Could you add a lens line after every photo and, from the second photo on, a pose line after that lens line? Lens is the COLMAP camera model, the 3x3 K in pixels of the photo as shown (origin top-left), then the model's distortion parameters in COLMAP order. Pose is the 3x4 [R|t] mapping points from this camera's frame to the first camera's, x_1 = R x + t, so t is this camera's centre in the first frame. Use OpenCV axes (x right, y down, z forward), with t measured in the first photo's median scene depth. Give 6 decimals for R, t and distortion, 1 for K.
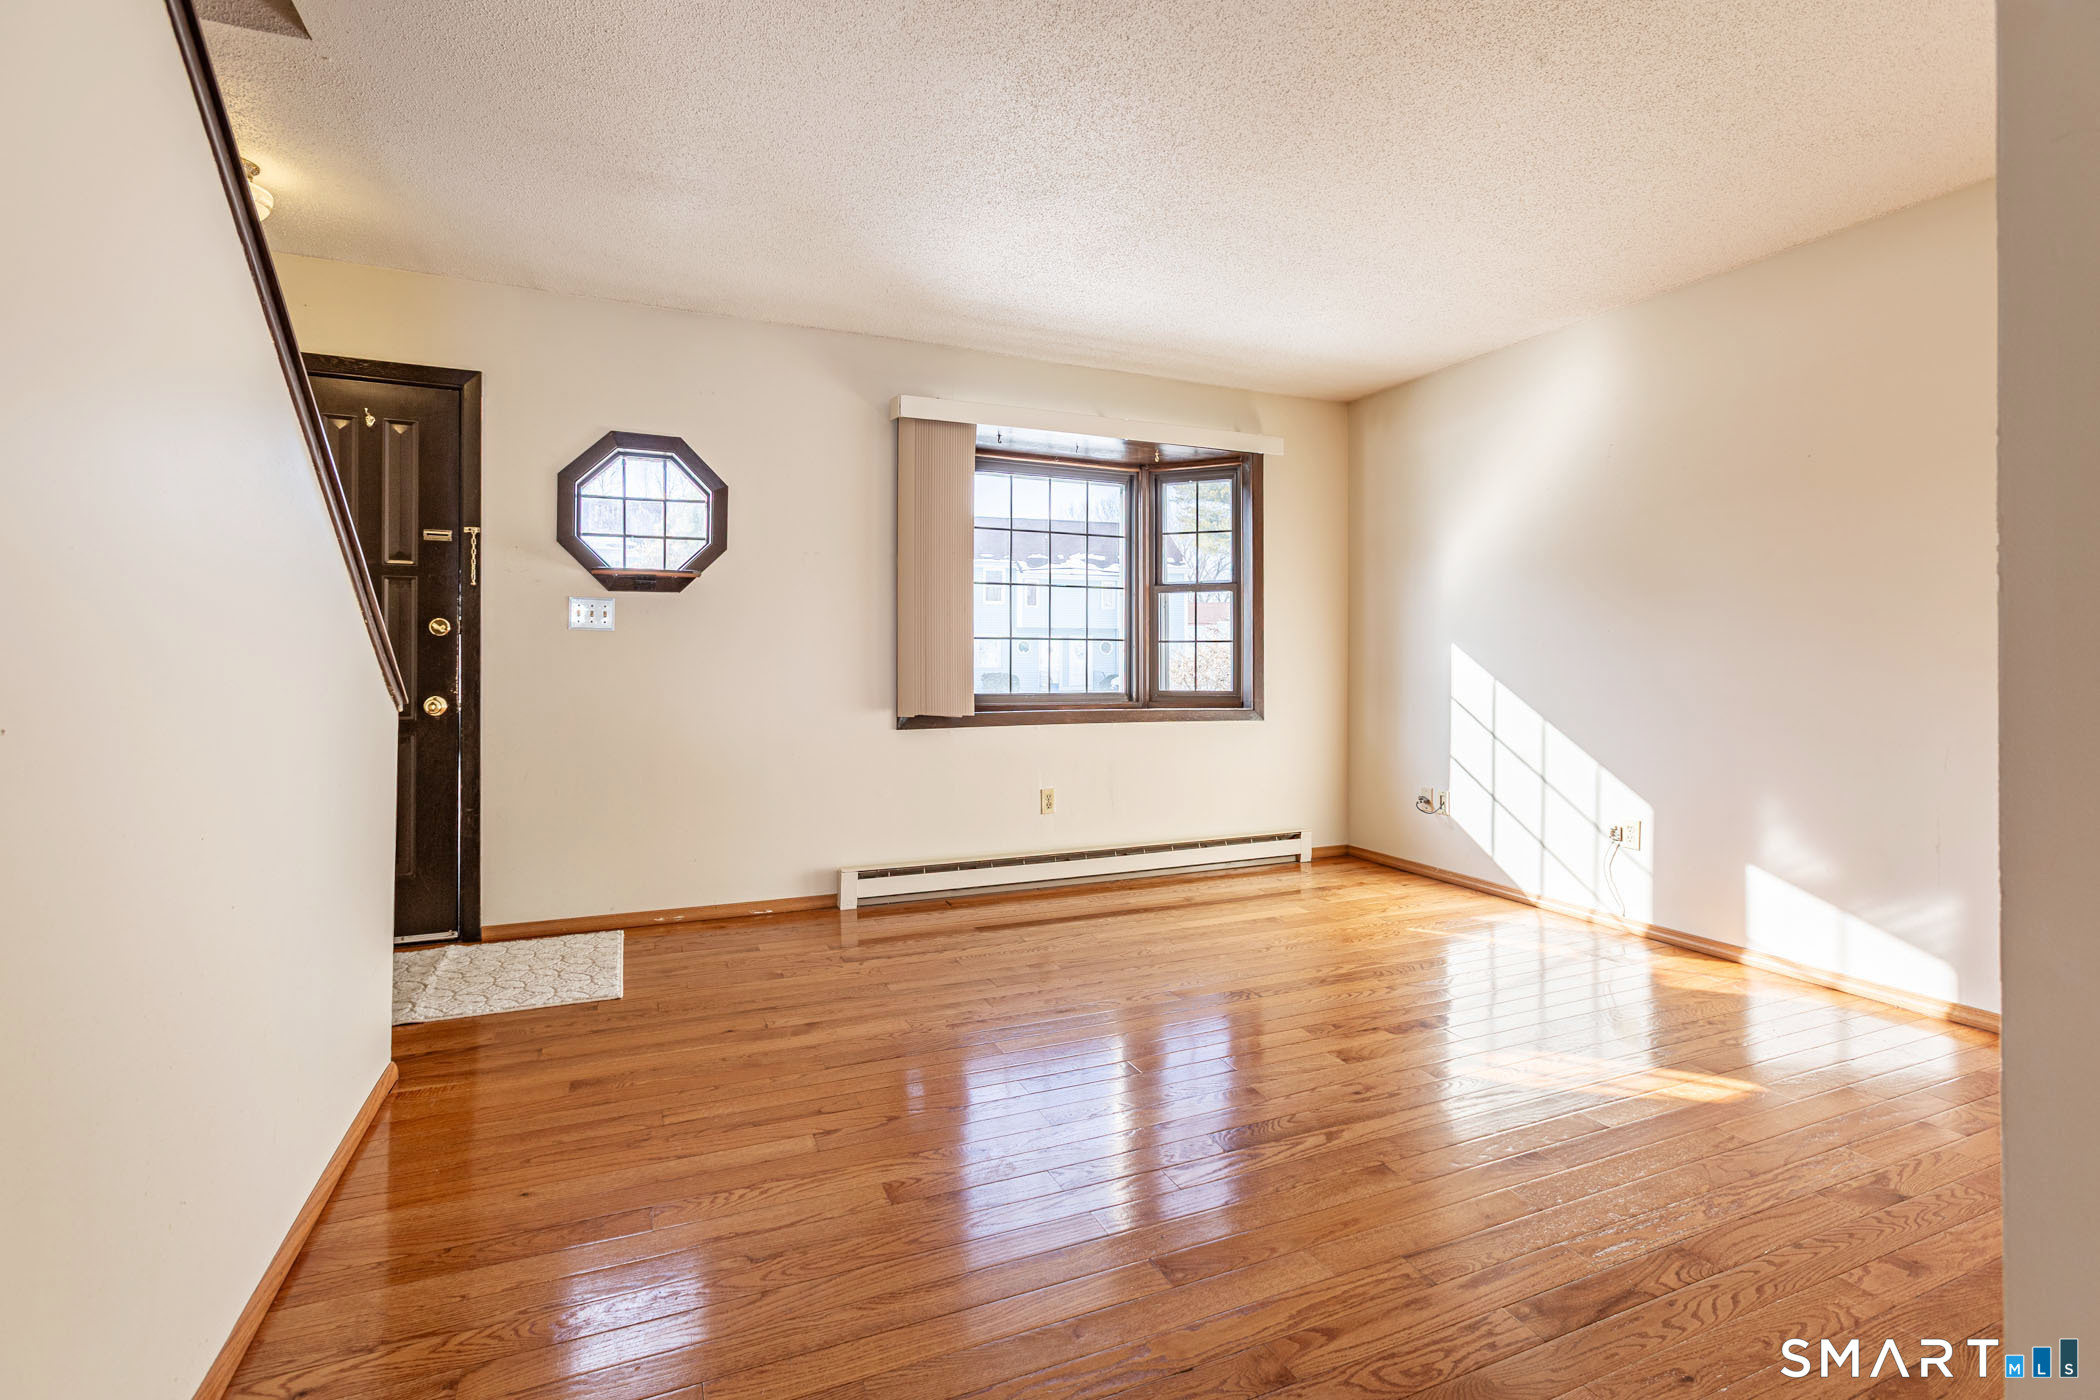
lens RADIAL K [[939.5, 0, 1039.5], [0, 939.5, 675.4], [0, 0, 1]] dist [-0.017498, 0.010141]
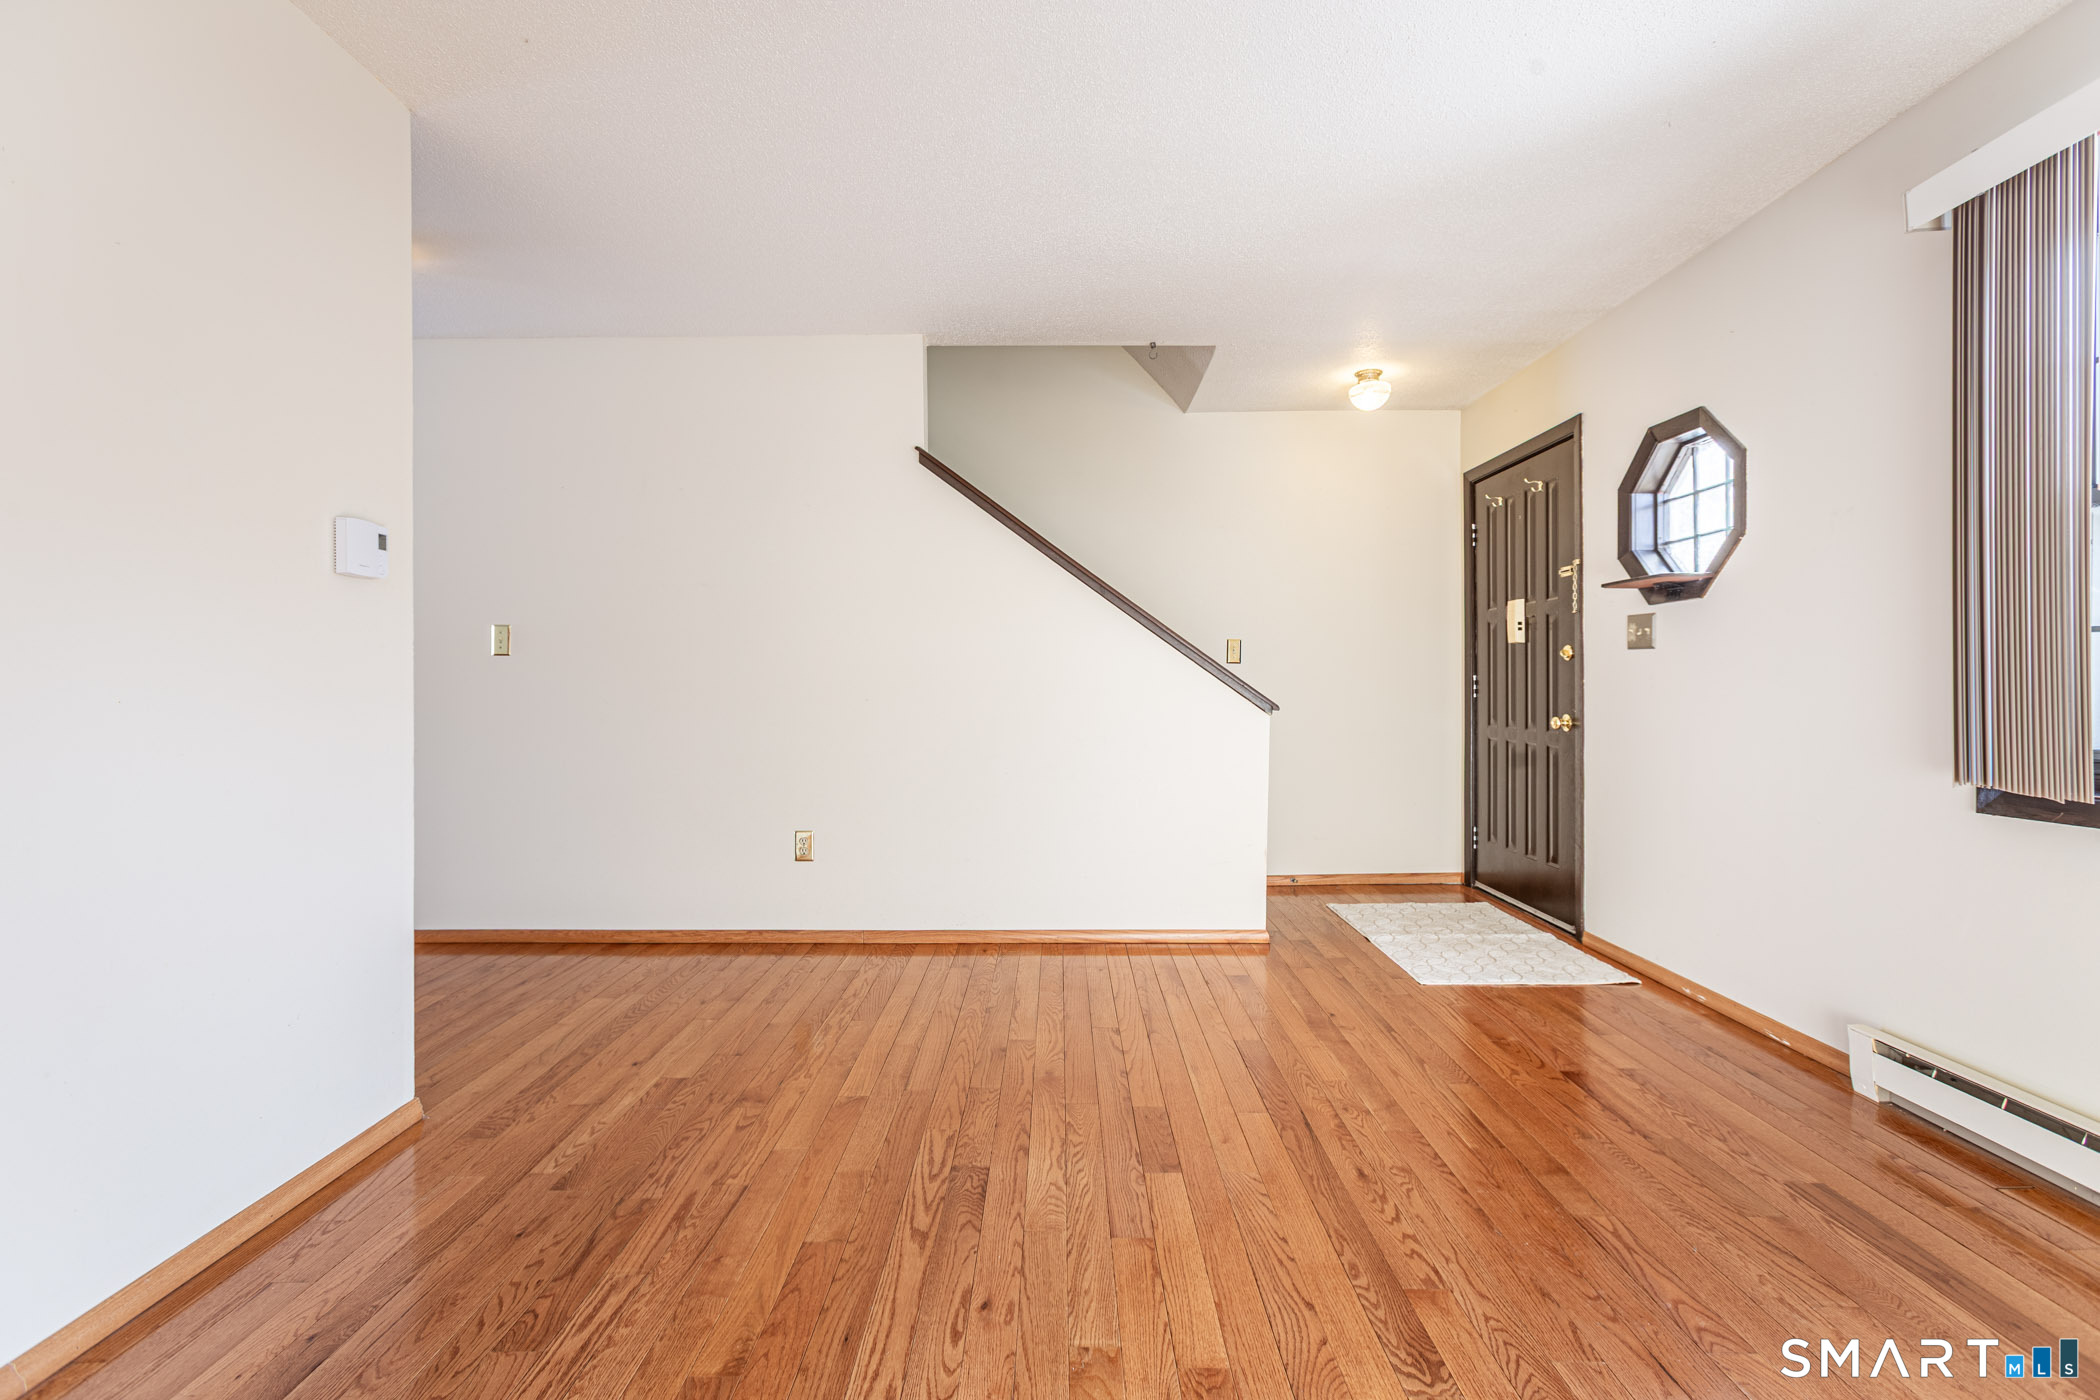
lens RADIAL K [[953.0, 0, 1056.6], [0, 953.0, 694.2], [0, 0, 1]] dist [-0.014685, 0.000892]
pose [[-0.410689, 0.008003, -0.911740, 0.561371], [-0.013394, 0.999801, 0.014809, -0.008925], [0.911677, 0.018294, -0.410500, 0.782754]]
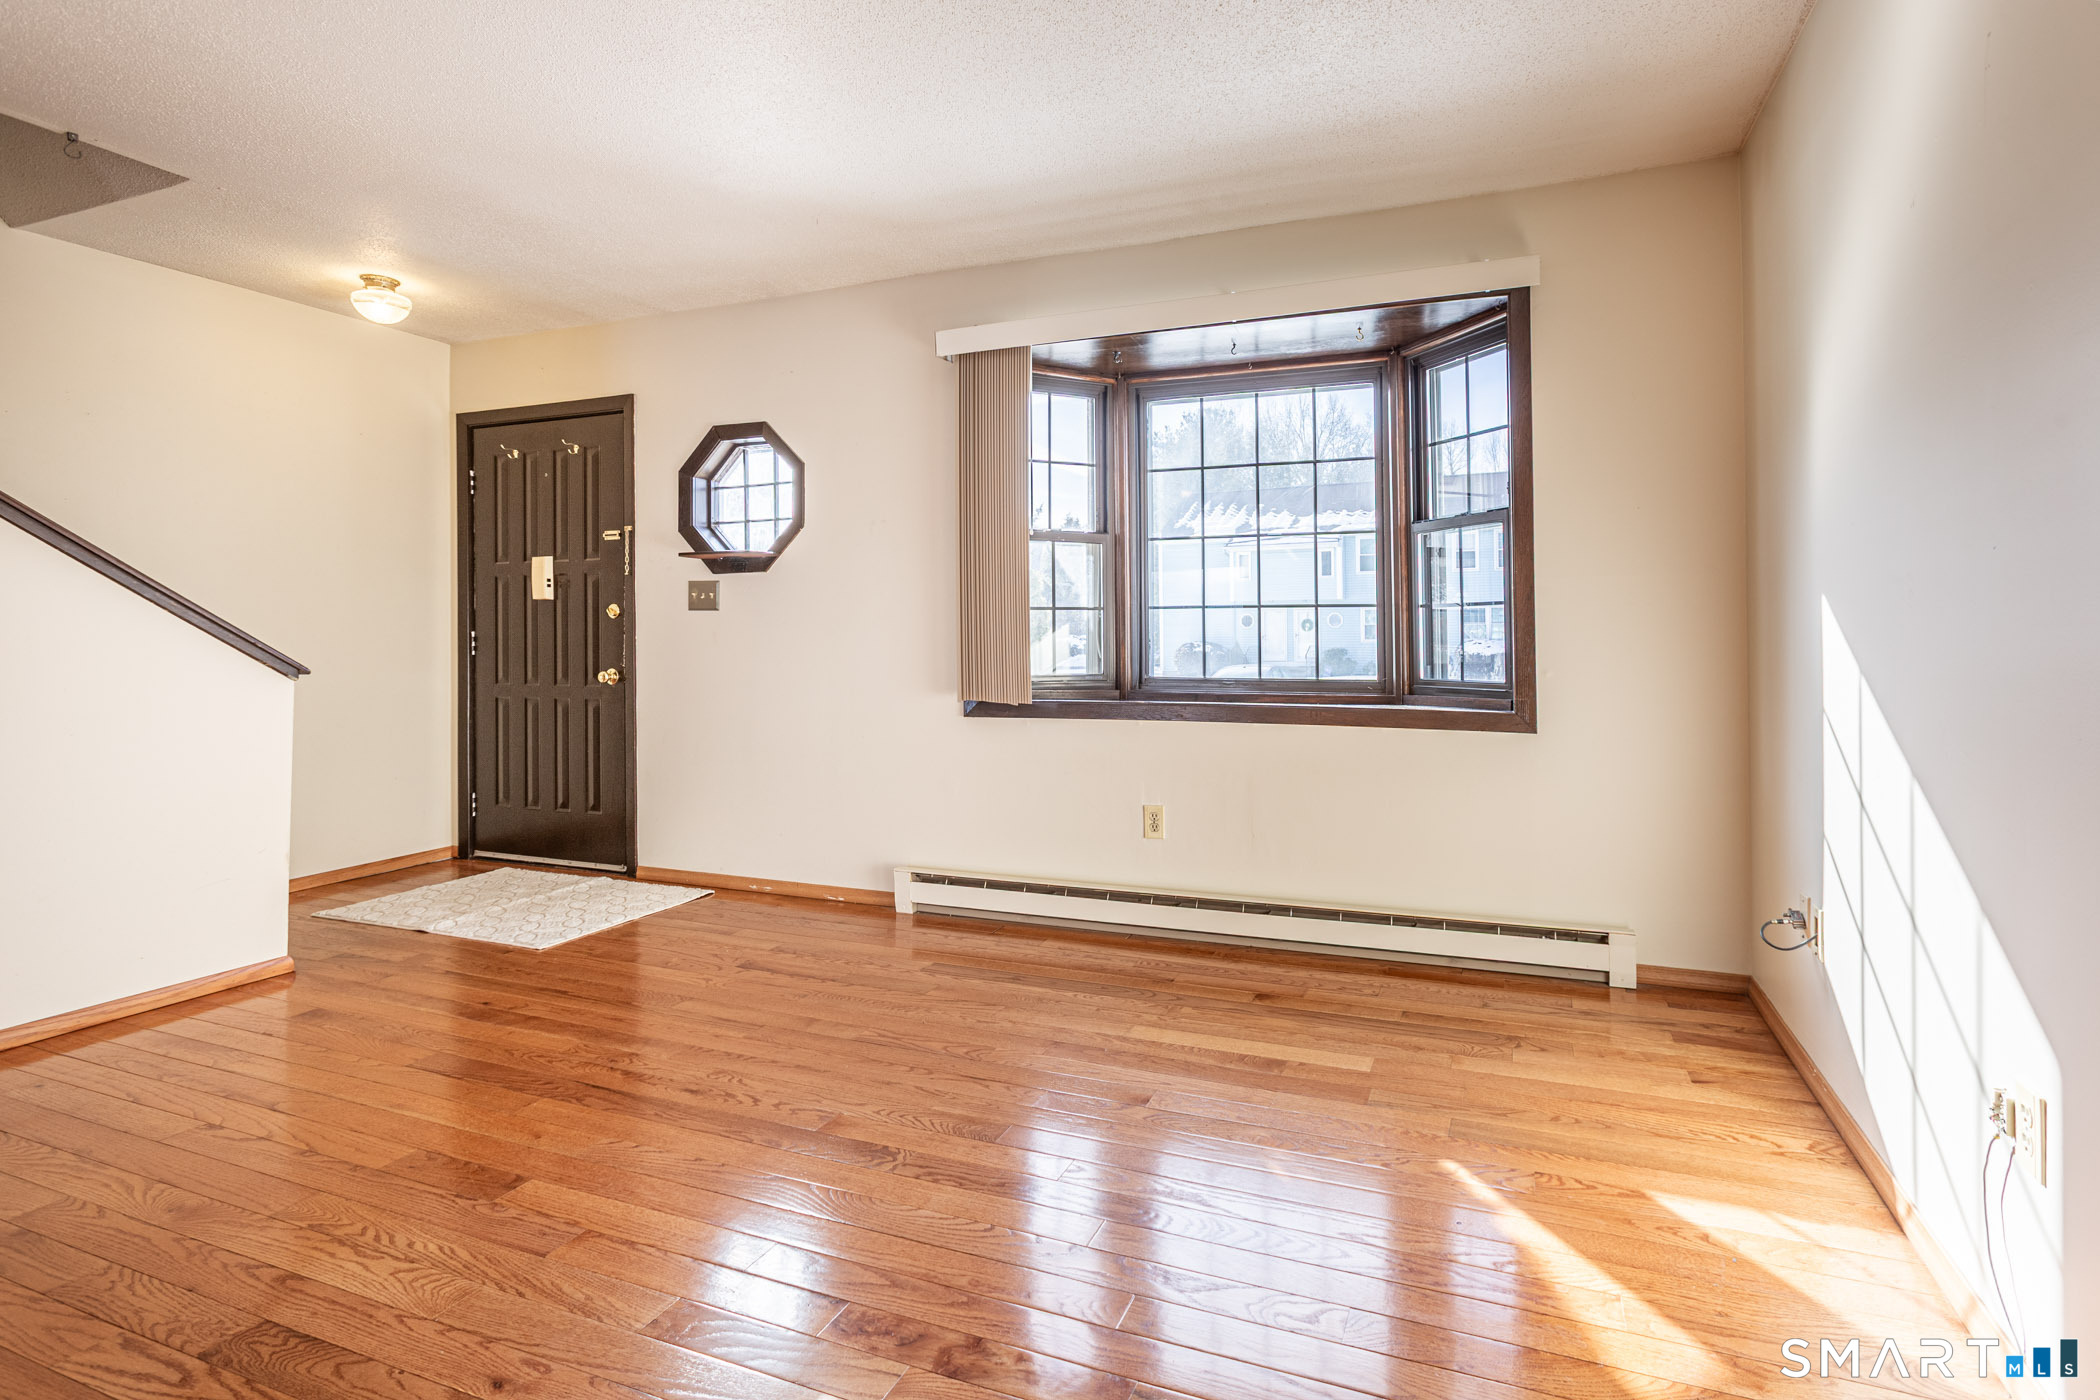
lens RADIAL K [[963.3, 0, 1151.8], [0, 963.3, 633.5], [0, 0, 1]] dist [-0.015547, 0.000062]
pose [[0.728972, -0.007156, -0.684506, 0.612948], [-0.005023, 0.999863, -0.015803, -0.005627], [0.684525, 0.014958, 0.728836, 0.493593]]
